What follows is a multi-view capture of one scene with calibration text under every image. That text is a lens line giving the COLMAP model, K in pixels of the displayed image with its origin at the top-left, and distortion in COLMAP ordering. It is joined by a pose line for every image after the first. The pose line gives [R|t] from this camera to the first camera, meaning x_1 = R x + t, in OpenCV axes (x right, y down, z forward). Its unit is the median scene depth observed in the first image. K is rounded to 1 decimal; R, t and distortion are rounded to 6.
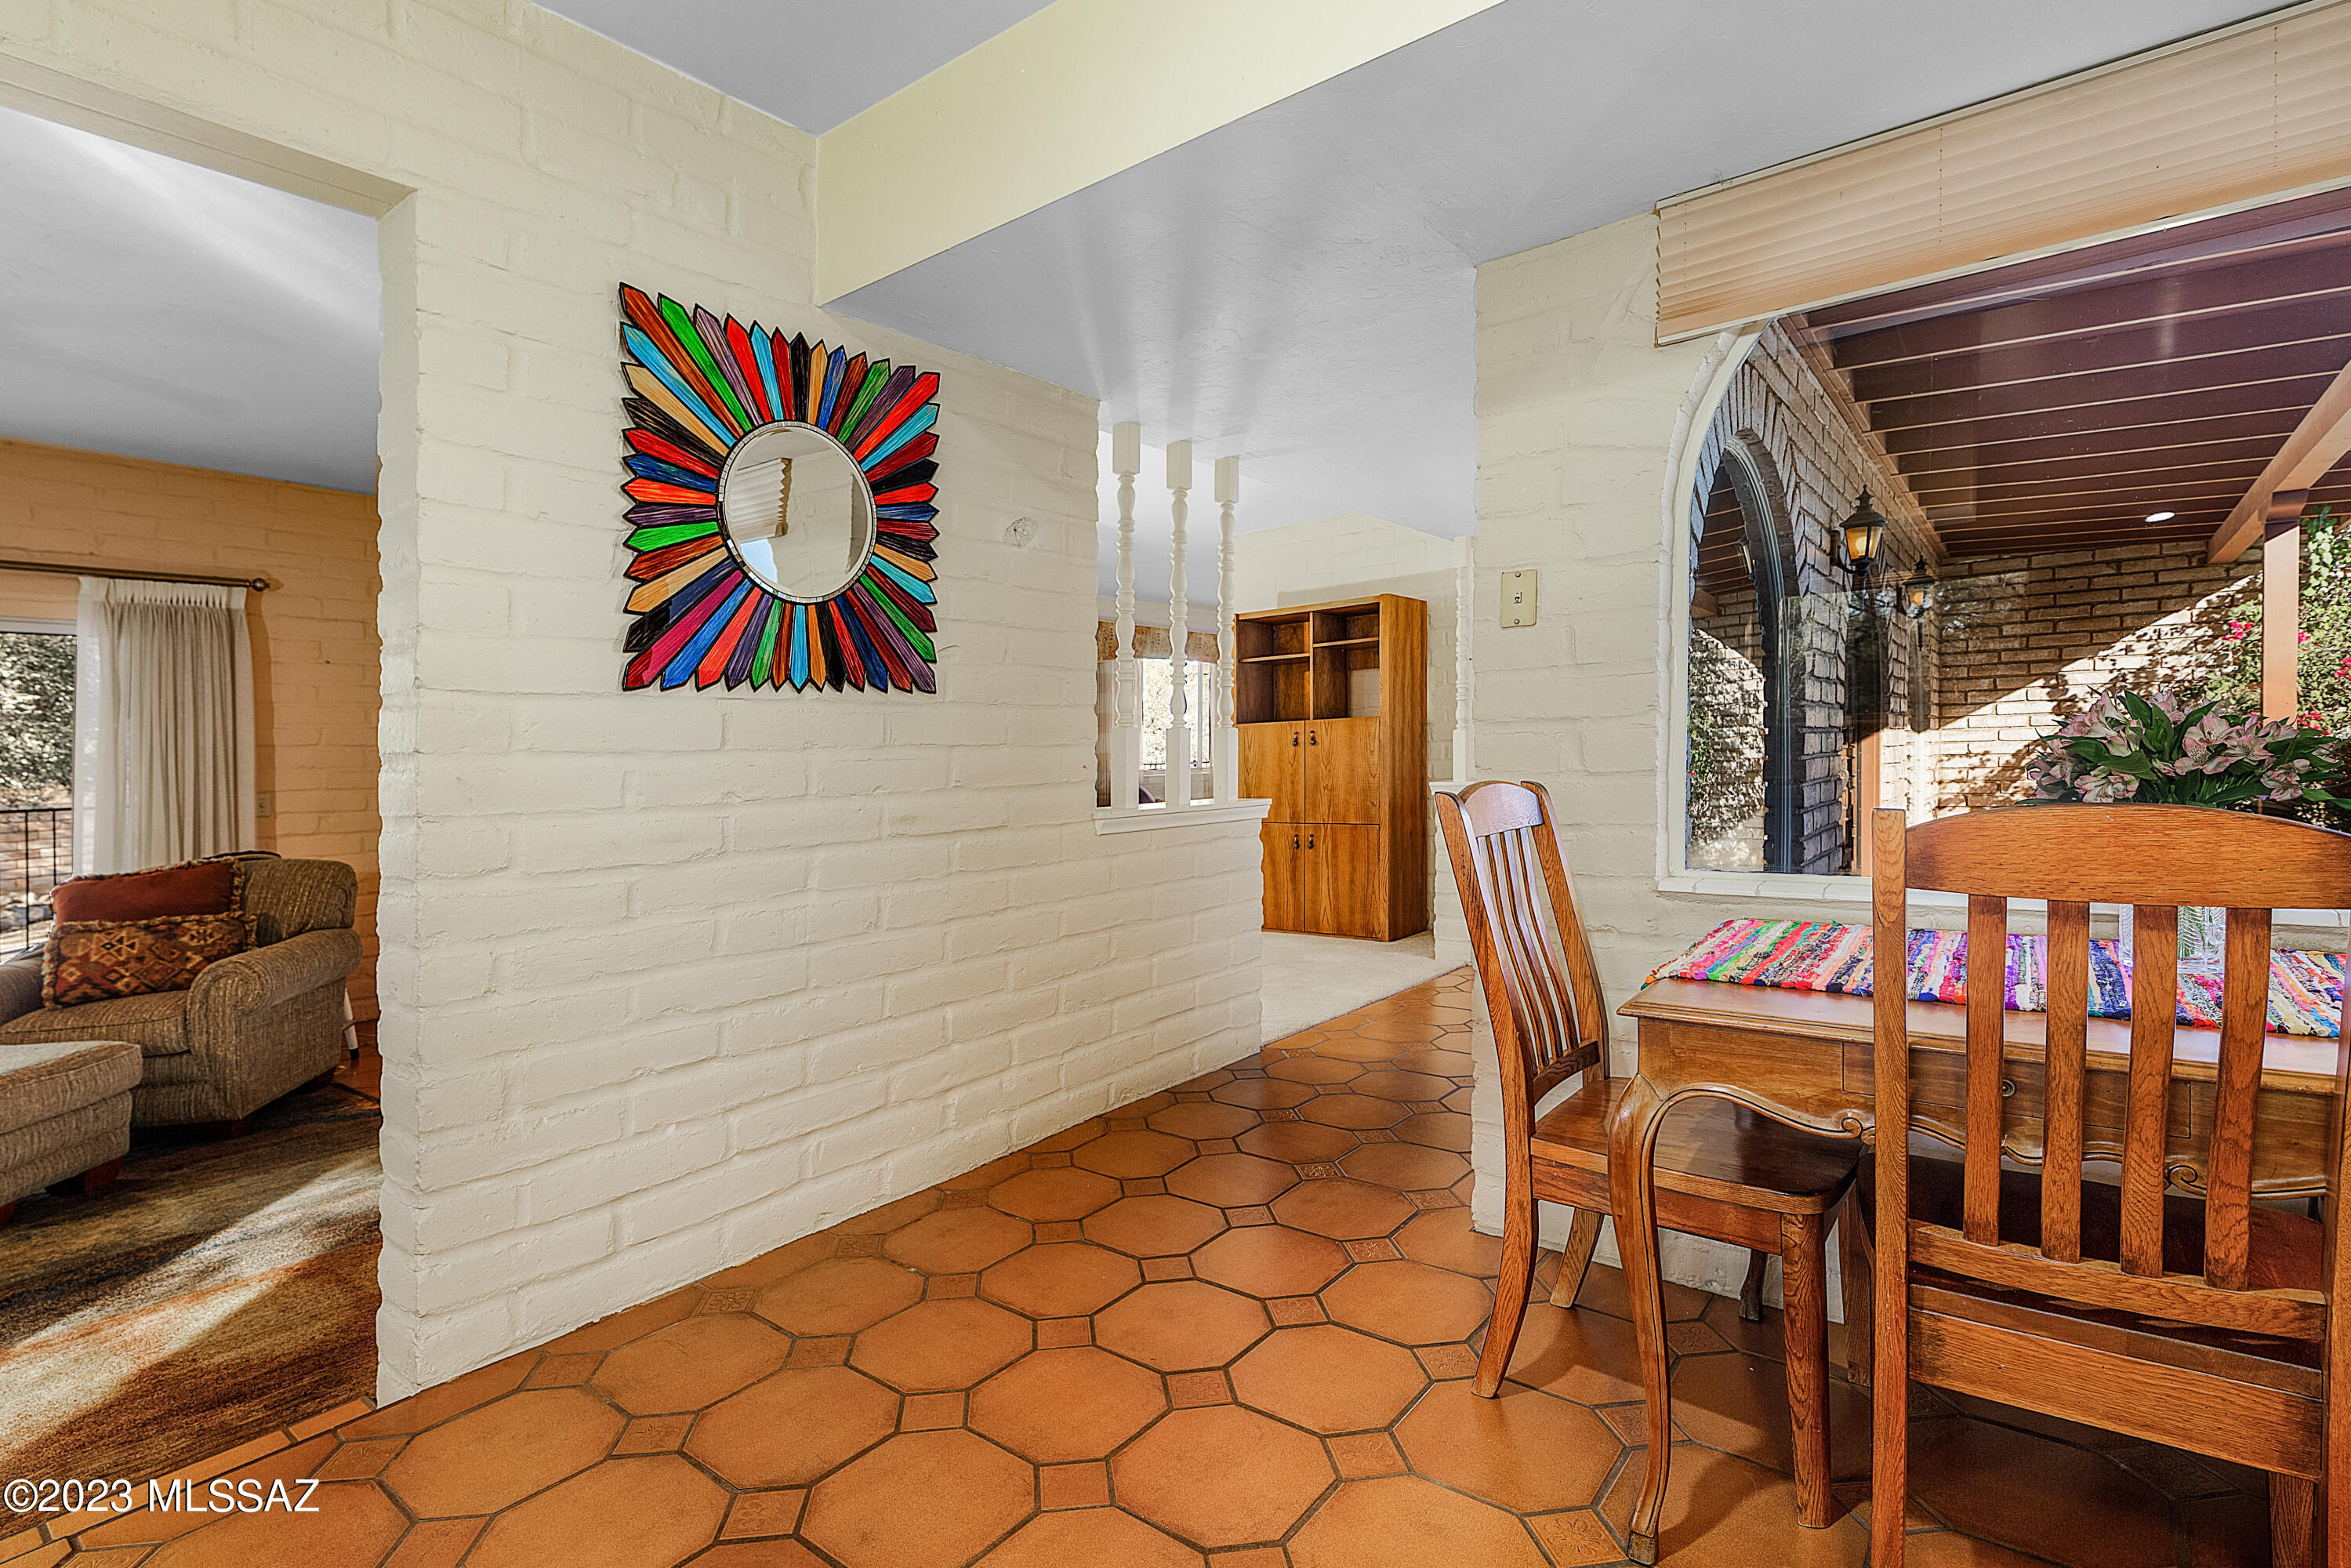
lens RADIAL K [[1160.7, 0, 1175.1], [0, 1160.7, 744.4], [0, 0, 1]] dist [0.005515, -0.000517]
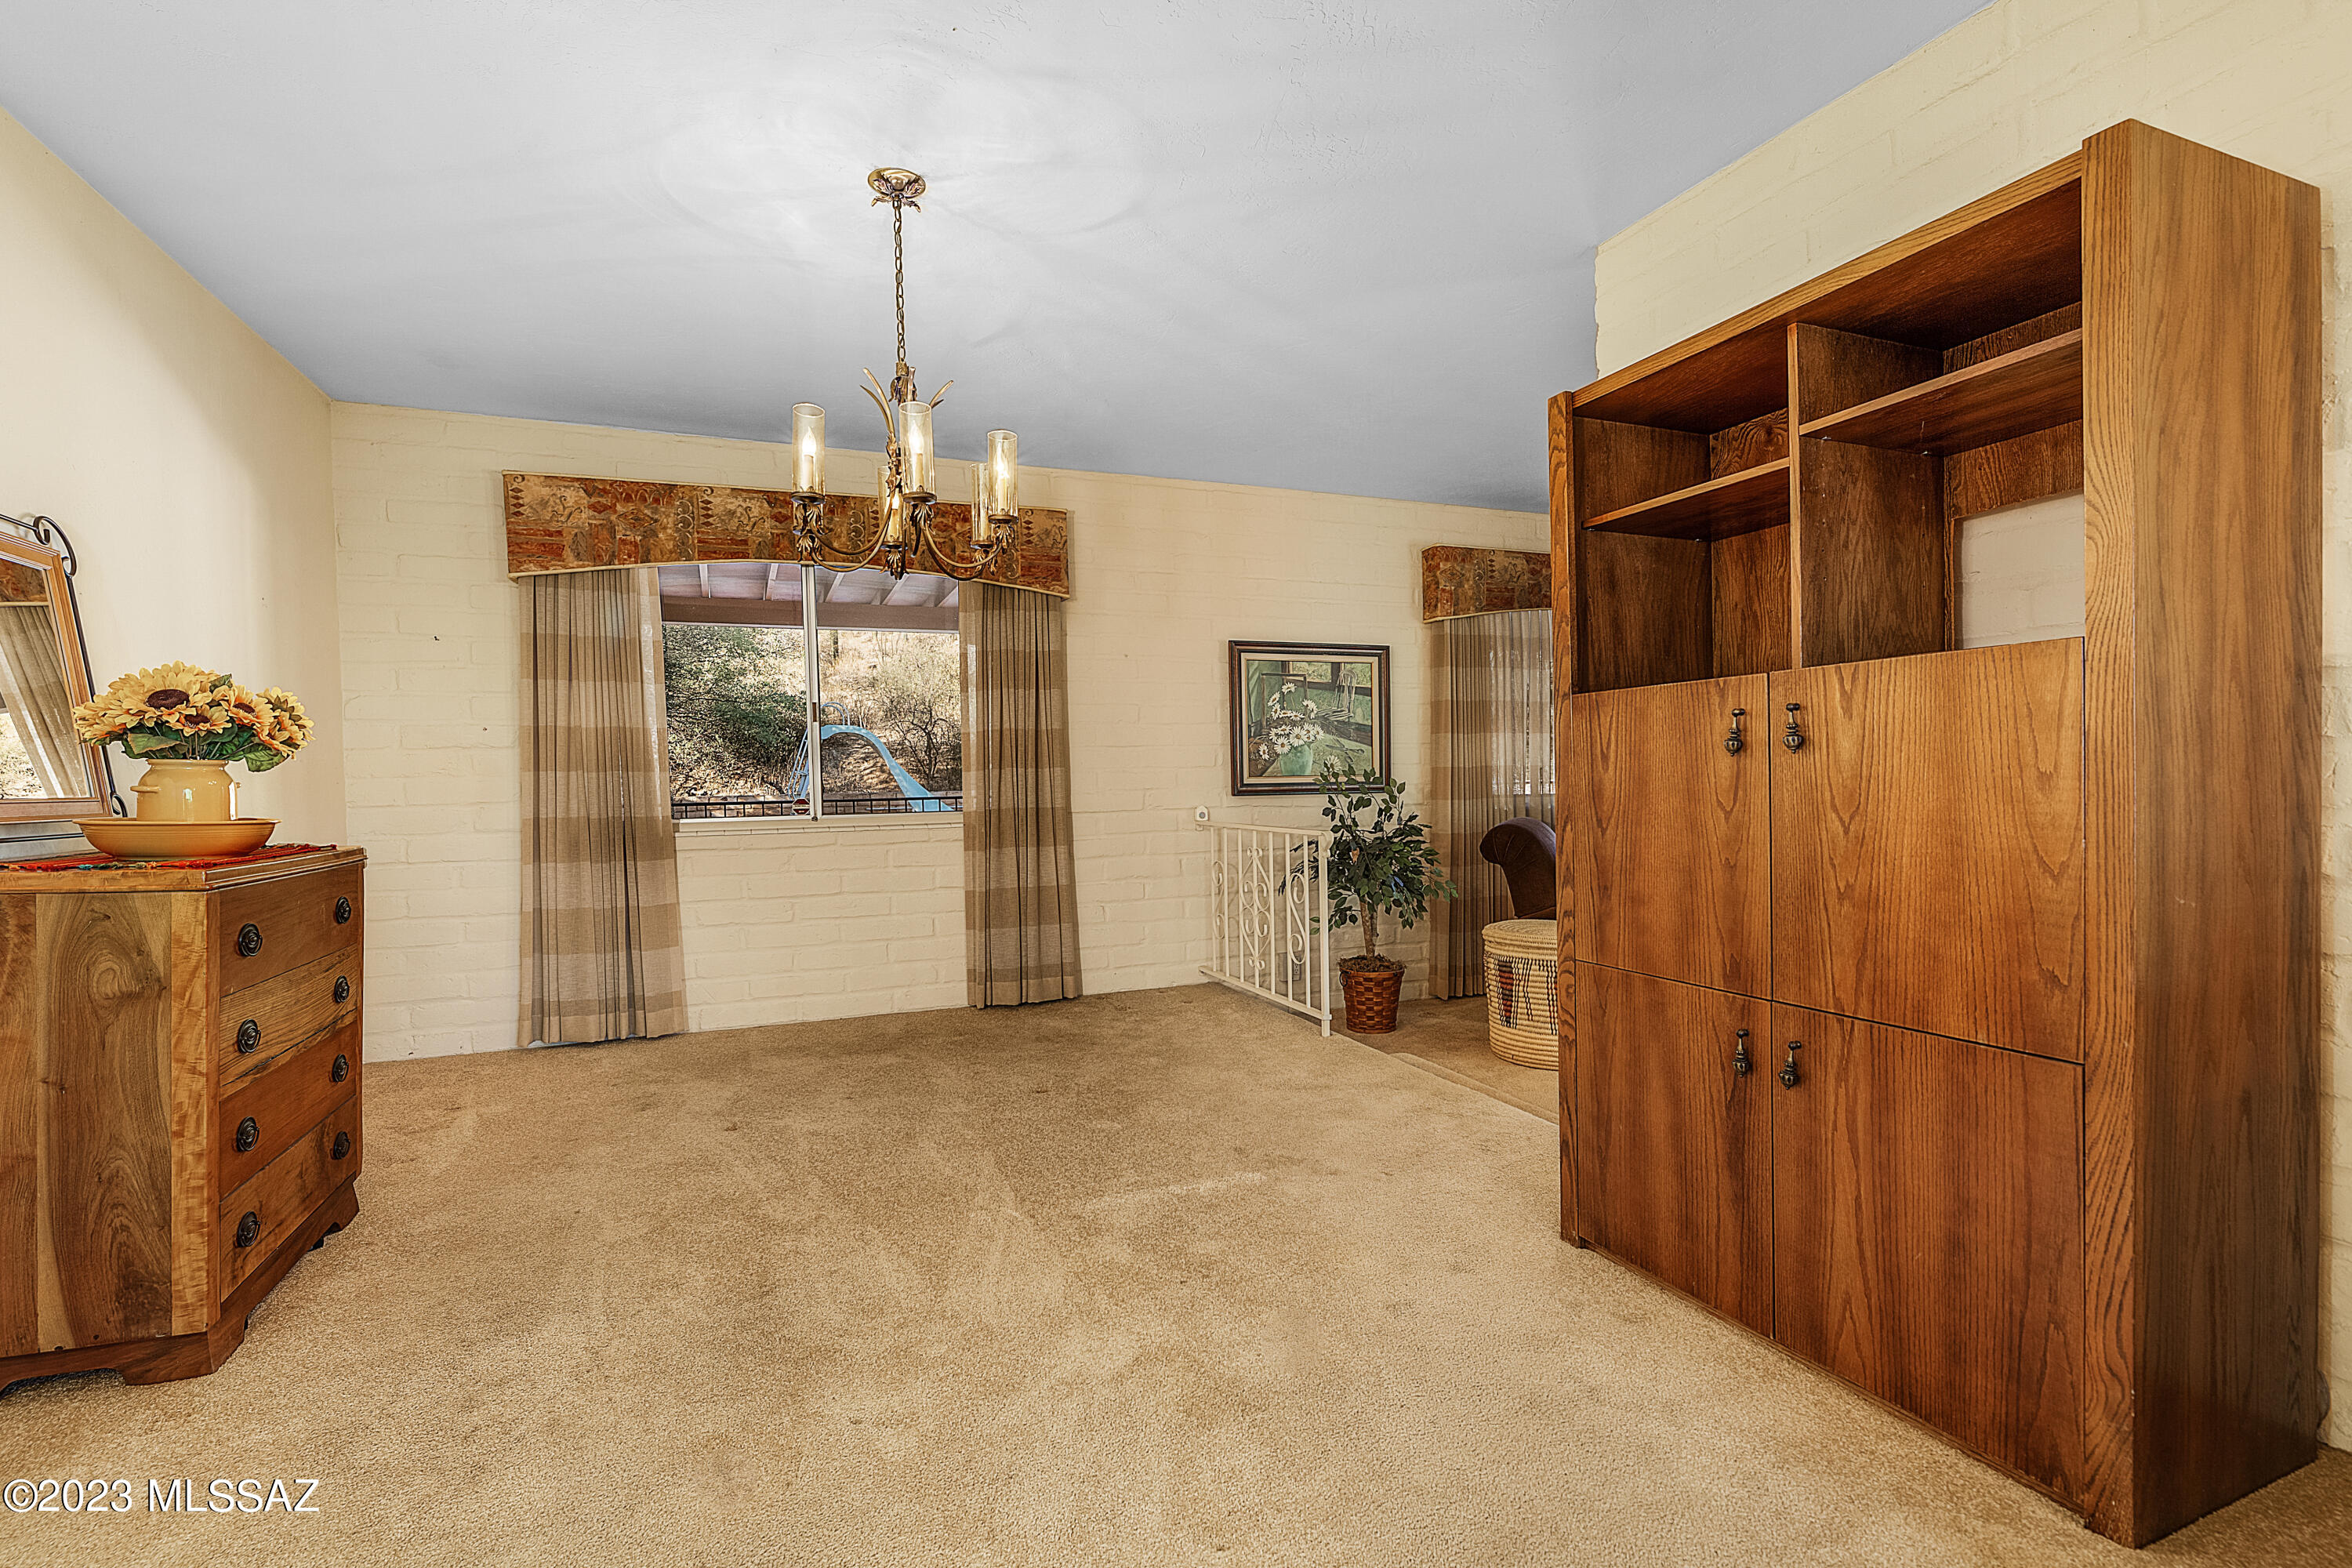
lens RADIAL K [[1082.8, 0, 1180.3], [0, 1082.8, 769.8], [0, 0, 1]] dist [0.003476, 0.000046]
pose [[0.886136, 0.001951, -0.463421, 0.106257], [0.008668, 0.999746, 0.020784, -0.001599], [0.463344, -0.022434, 0.885894, 0.671533]]
